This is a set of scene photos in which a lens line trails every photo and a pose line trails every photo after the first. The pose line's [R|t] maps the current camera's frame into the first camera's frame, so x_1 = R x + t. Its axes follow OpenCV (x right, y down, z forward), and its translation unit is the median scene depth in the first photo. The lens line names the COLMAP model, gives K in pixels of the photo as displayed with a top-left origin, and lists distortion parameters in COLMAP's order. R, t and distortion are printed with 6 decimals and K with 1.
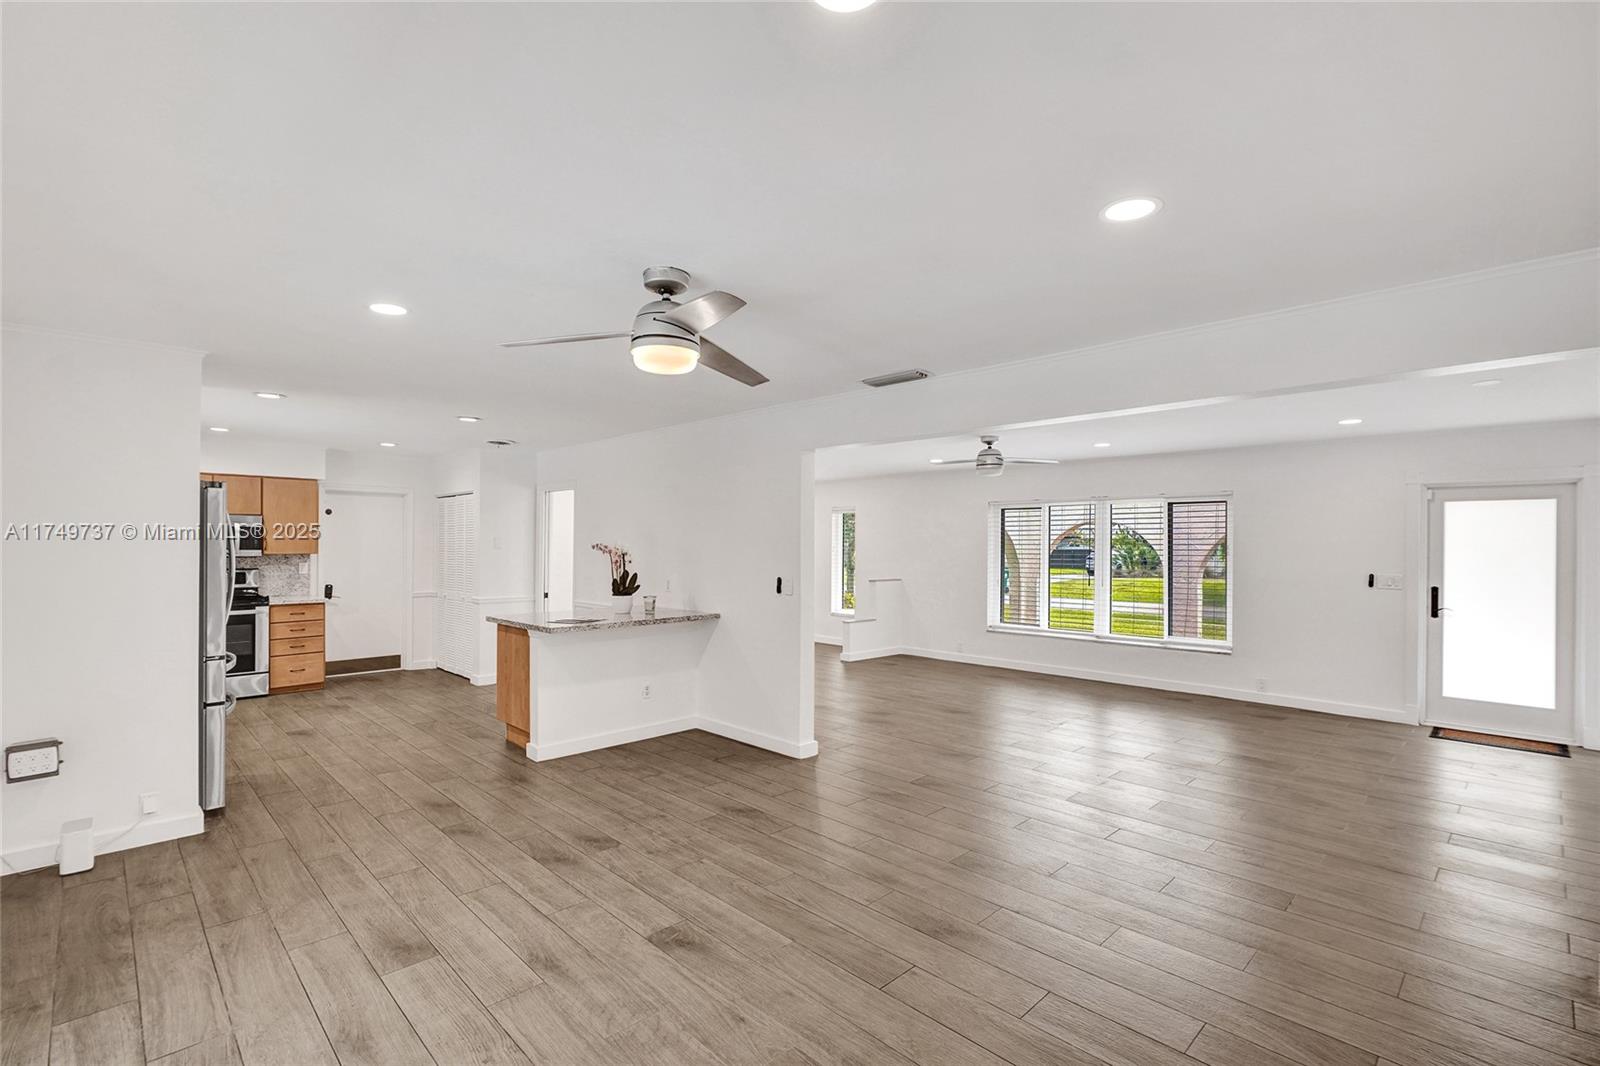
lens RADIAL K [[729.4, 0, 800.0], [0, 729.4, 533.0], [0, 0, 1]] dist [-0.003545, -0.000137]
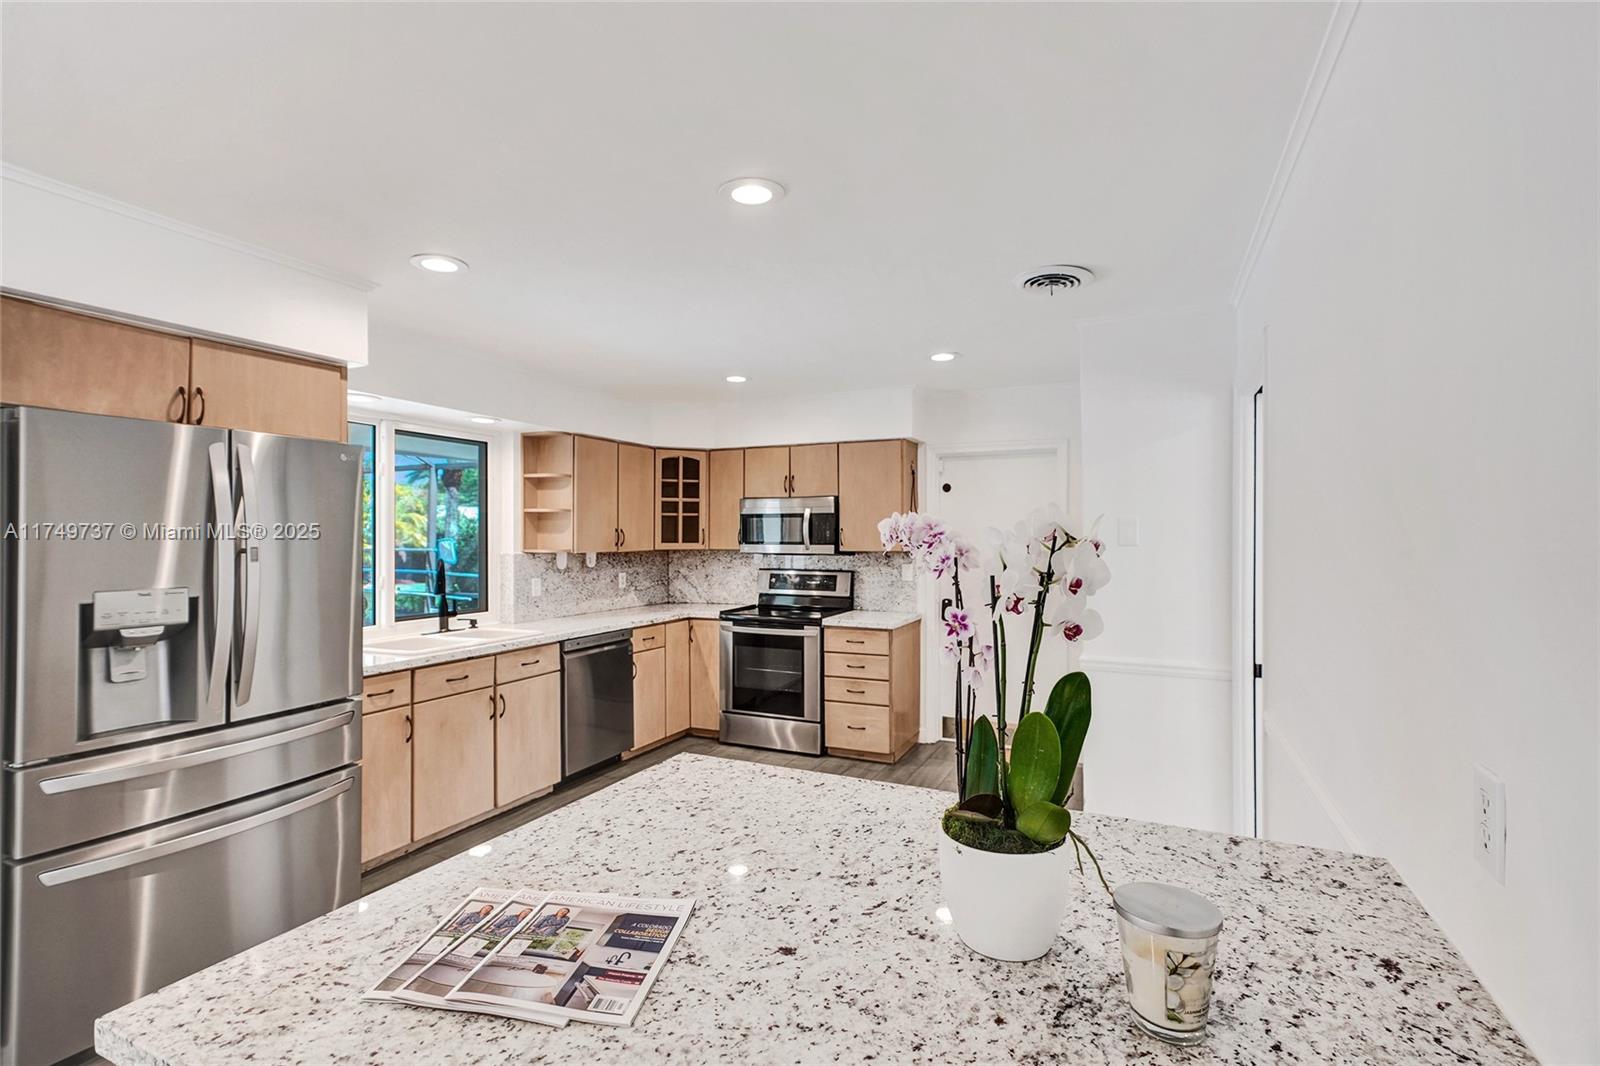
lens RADIAL K [[733.3, 0, 794.2], [0, 733.3, 530.5], [0, 0, 1]] dist [0.000124, 0.000196]
pose [[0.337237, -0.013806, -0.941319, -0.145245], [0.018316, 0.999799, -0.008101, 0.025677], [0.941242, -0.014509, 0.337422, 1.298700]]
